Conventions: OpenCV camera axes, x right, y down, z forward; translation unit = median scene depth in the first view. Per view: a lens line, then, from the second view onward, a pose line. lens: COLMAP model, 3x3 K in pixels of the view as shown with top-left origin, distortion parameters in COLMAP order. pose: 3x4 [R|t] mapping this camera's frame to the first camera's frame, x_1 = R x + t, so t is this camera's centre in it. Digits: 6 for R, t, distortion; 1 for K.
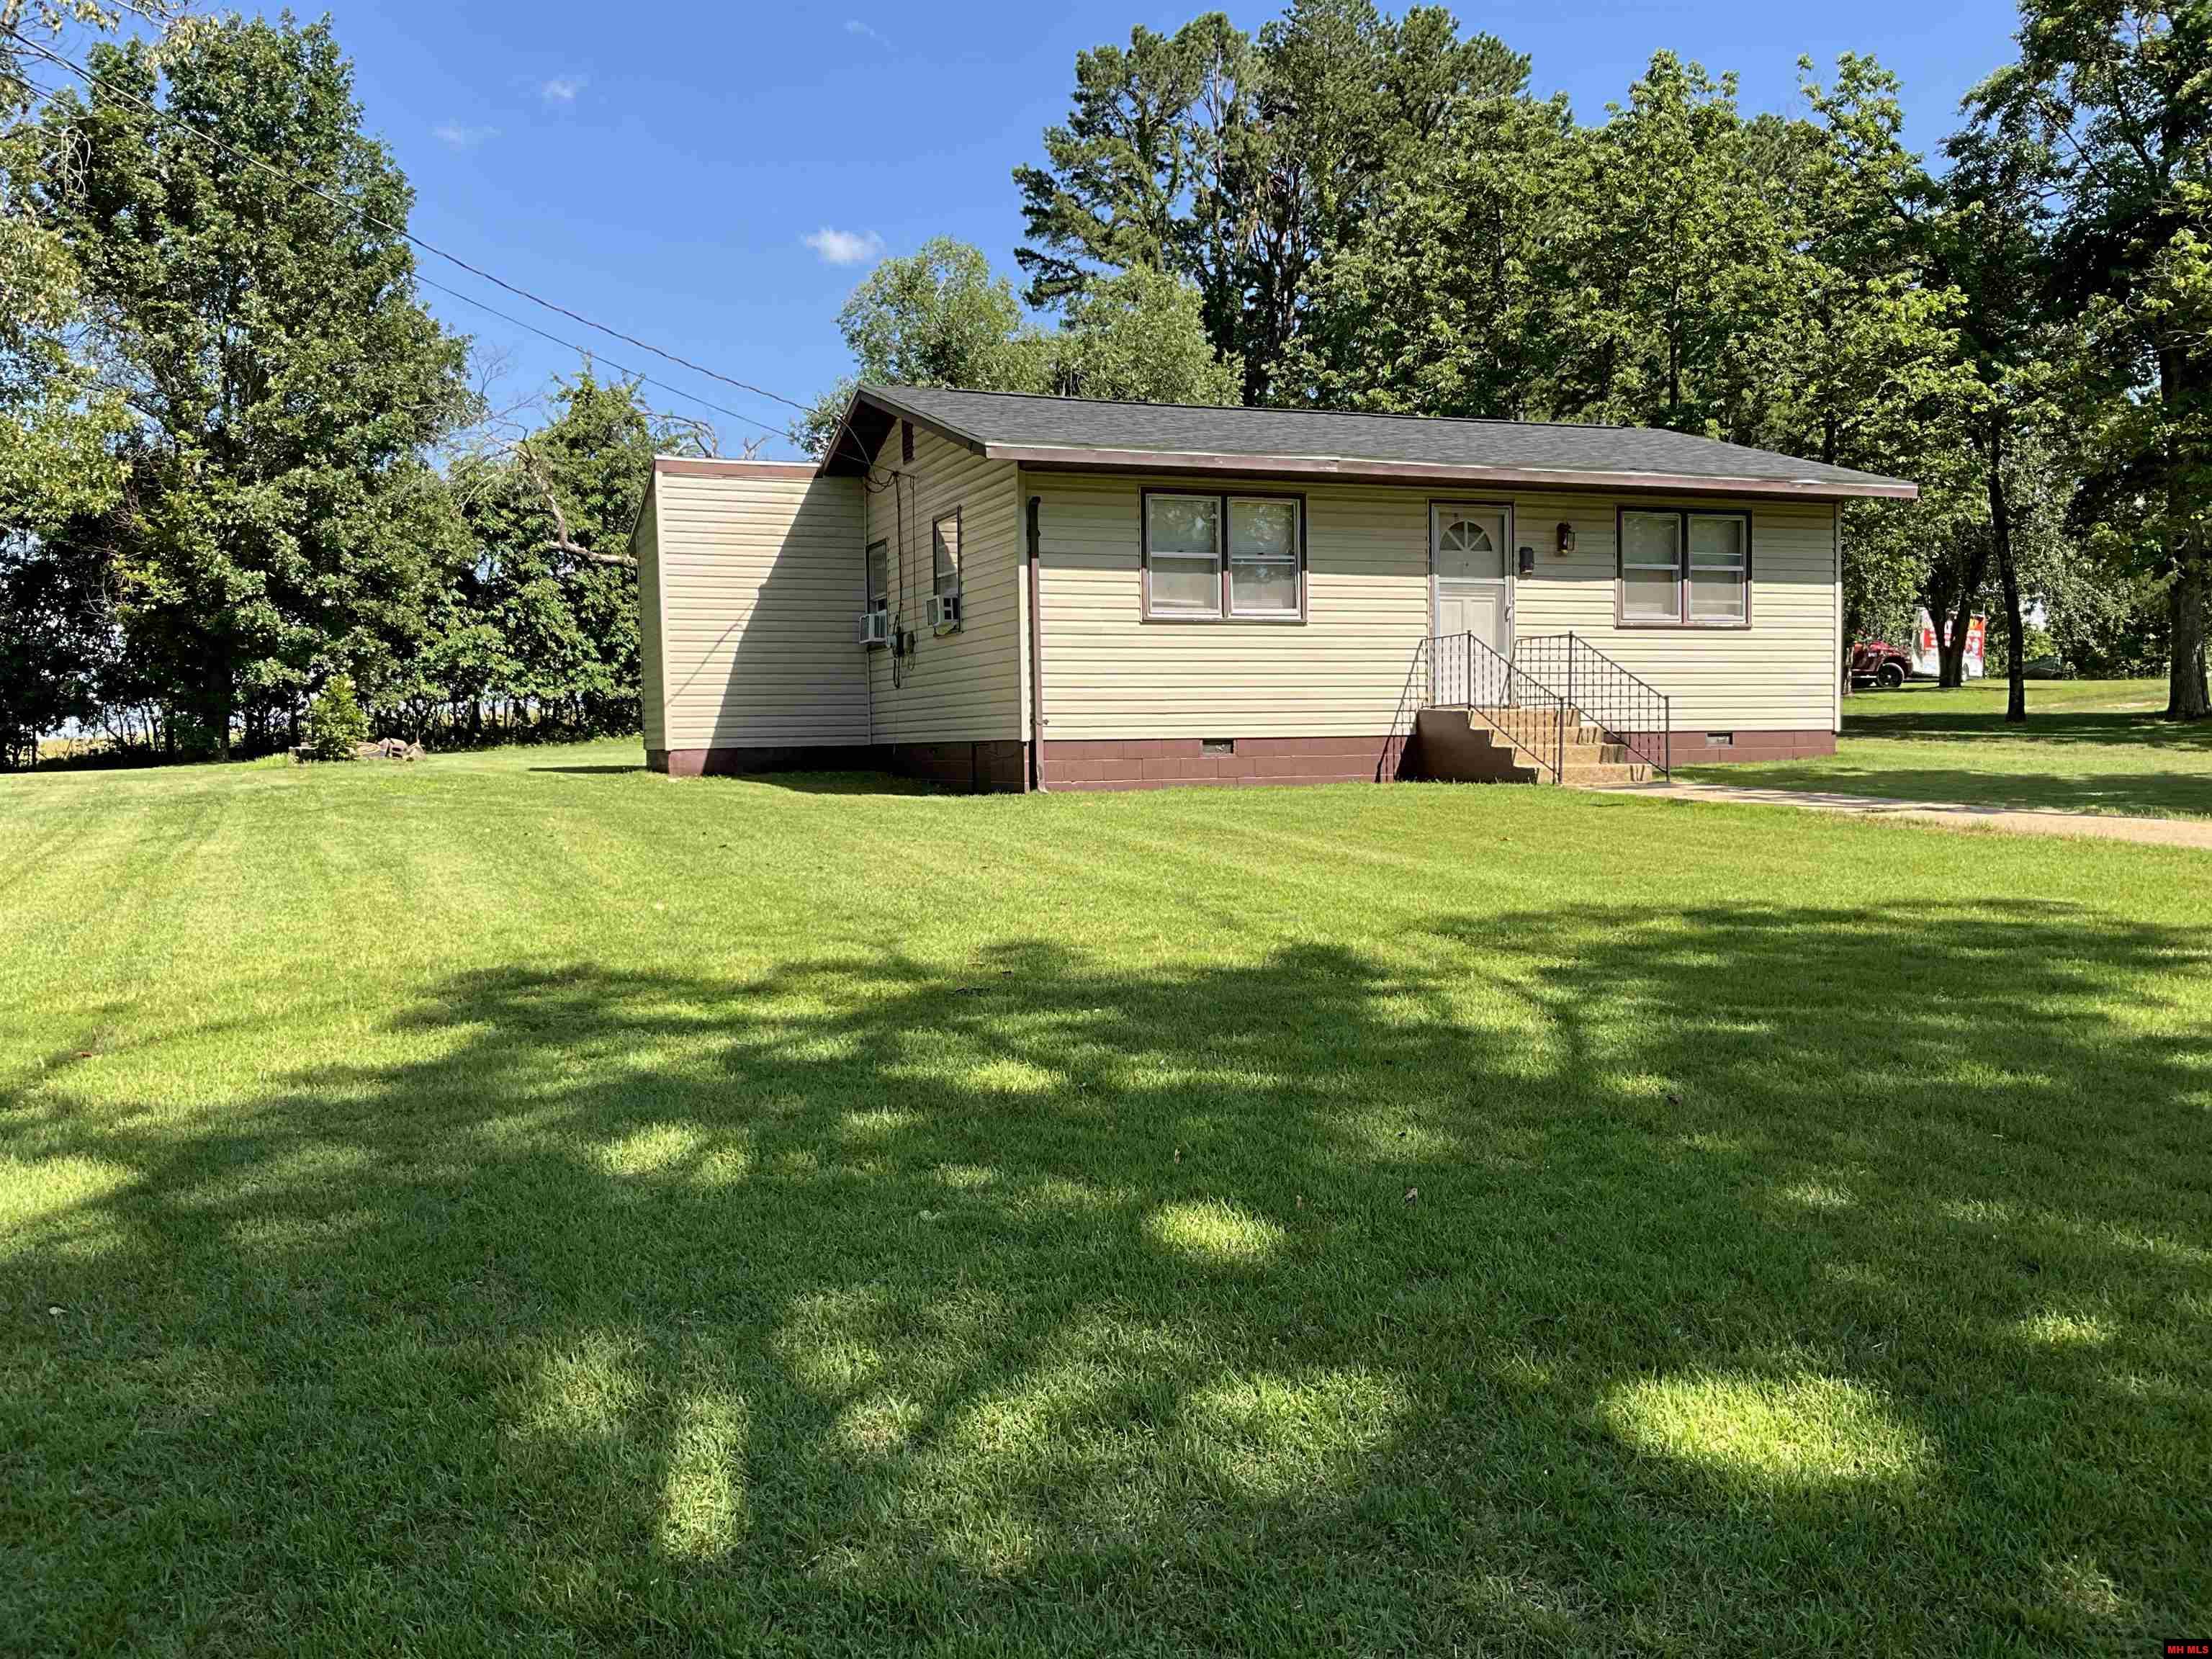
lens RADIAL K [[1856.3, 0, 1087.3], [0, 1856.3, 827.1], [0, 0, 1]] dist [0.045088, -0.071992]
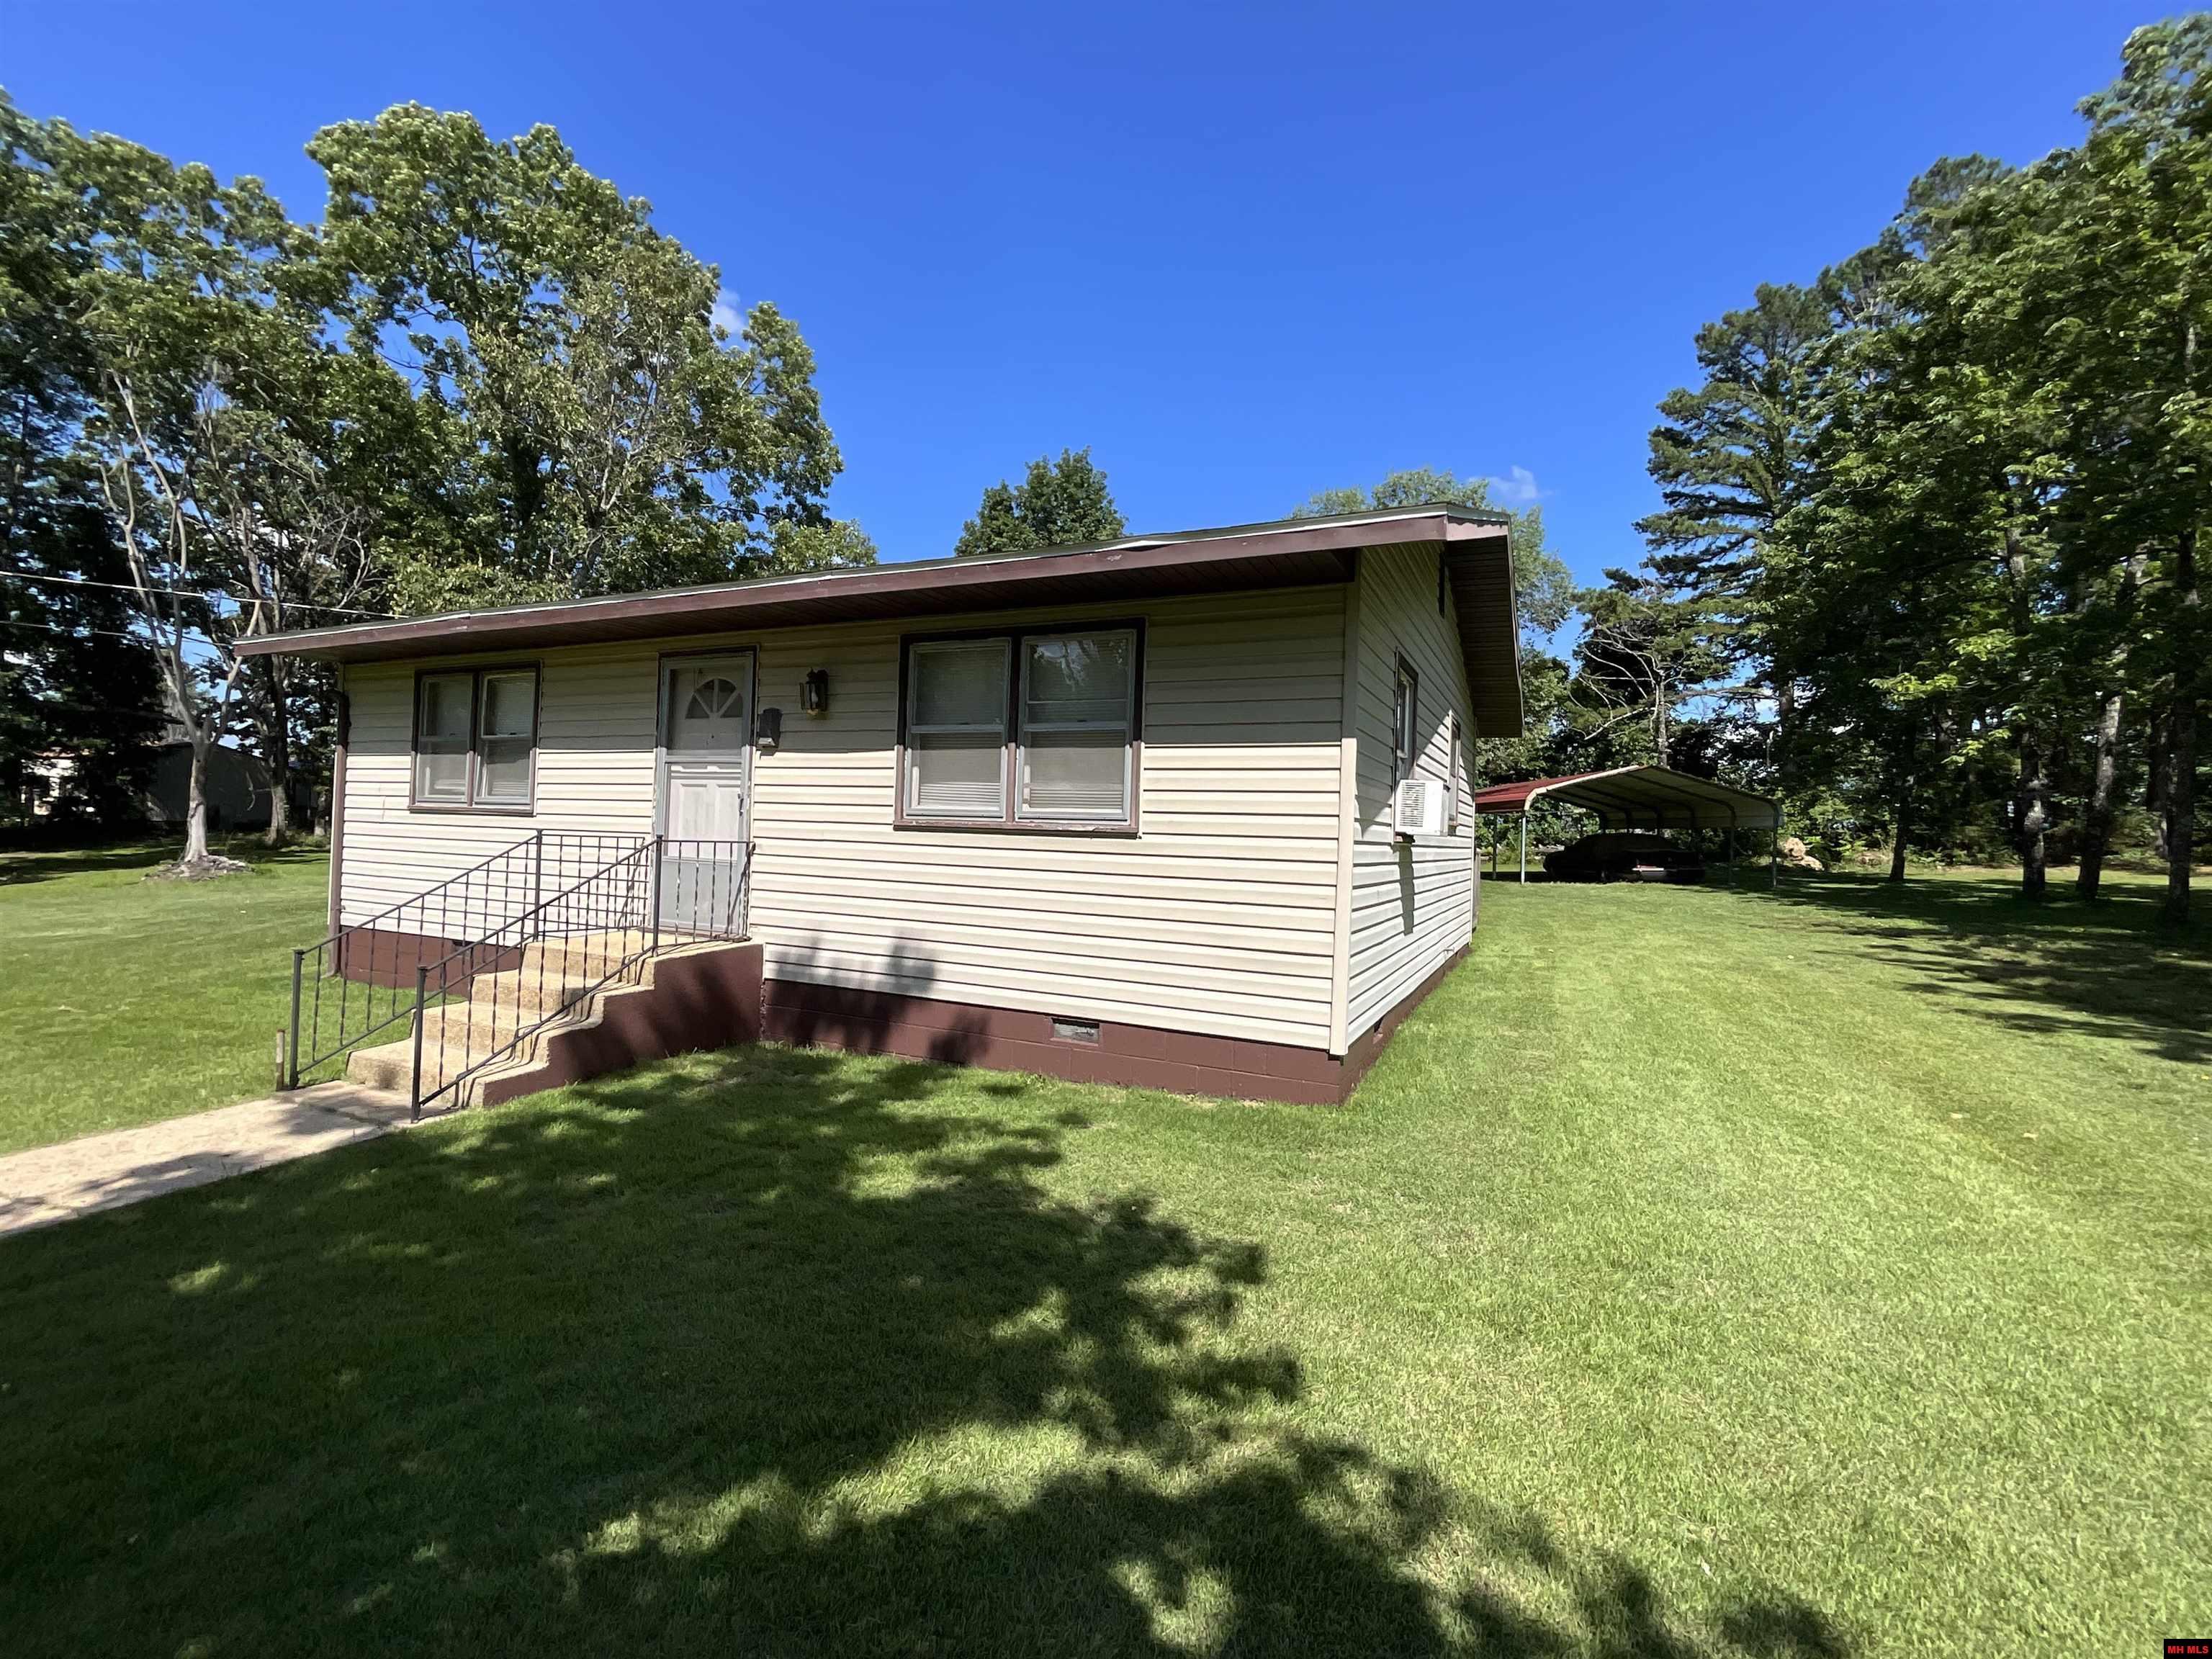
lens RADIAL K [[970.9, 0, 1104.6], [0, 970.9, 825.8], [0, 0, 1]] dist [-0.004456, 0.001509]
pose [[0.684024, 0.031208, -0.728792, 0.360887], [-0.073869, 0.996912, -0.026641, -0.065778], [0.725710, 0.072059, 0.684217, 0.523014]]
